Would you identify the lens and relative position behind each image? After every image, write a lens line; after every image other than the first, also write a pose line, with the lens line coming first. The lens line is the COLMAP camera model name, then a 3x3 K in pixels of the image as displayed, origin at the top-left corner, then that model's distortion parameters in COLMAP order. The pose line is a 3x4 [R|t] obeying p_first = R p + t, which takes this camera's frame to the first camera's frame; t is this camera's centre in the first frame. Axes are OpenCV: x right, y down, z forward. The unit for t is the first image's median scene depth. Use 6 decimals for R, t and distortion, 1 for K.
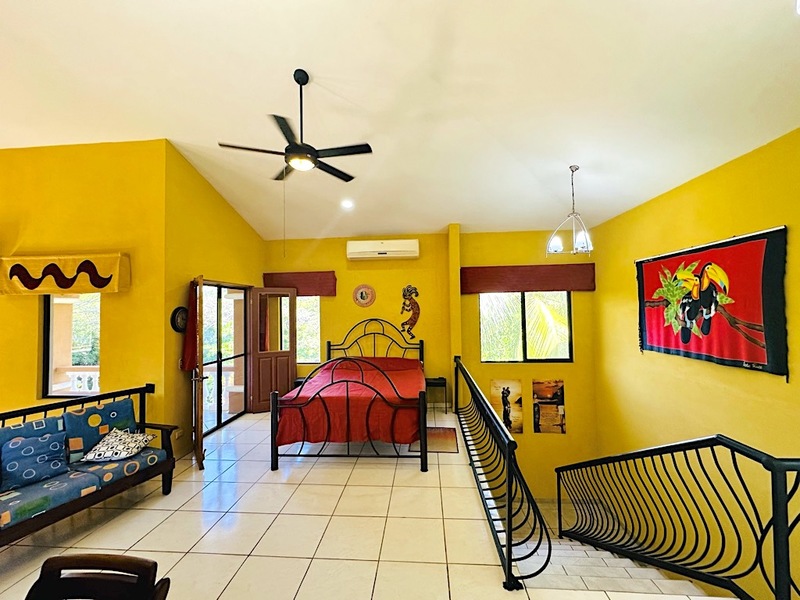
lens RADIAL K [[320.7, 0, 400.0], [0, 320.7, 300.0], [0, 0, 1]] dist [0.000101, 0.000268]
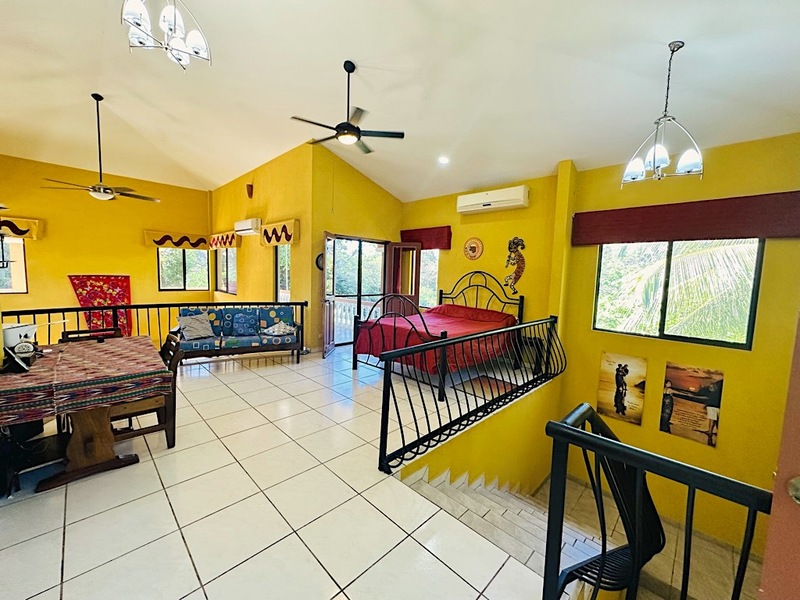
lens RADIAL K [[320.7, 0, 400.0], [0, 320.7, 300.0], [0, 0, 1]] dist [0.000101, 0.000268]
pose [[0.760381, 0.097188, -0.642164, 0.405368], [-0.025215, 0.992412, 0.120340, 0.033519], [0.648987, -0.075312, 0.757063, 0.055988]]
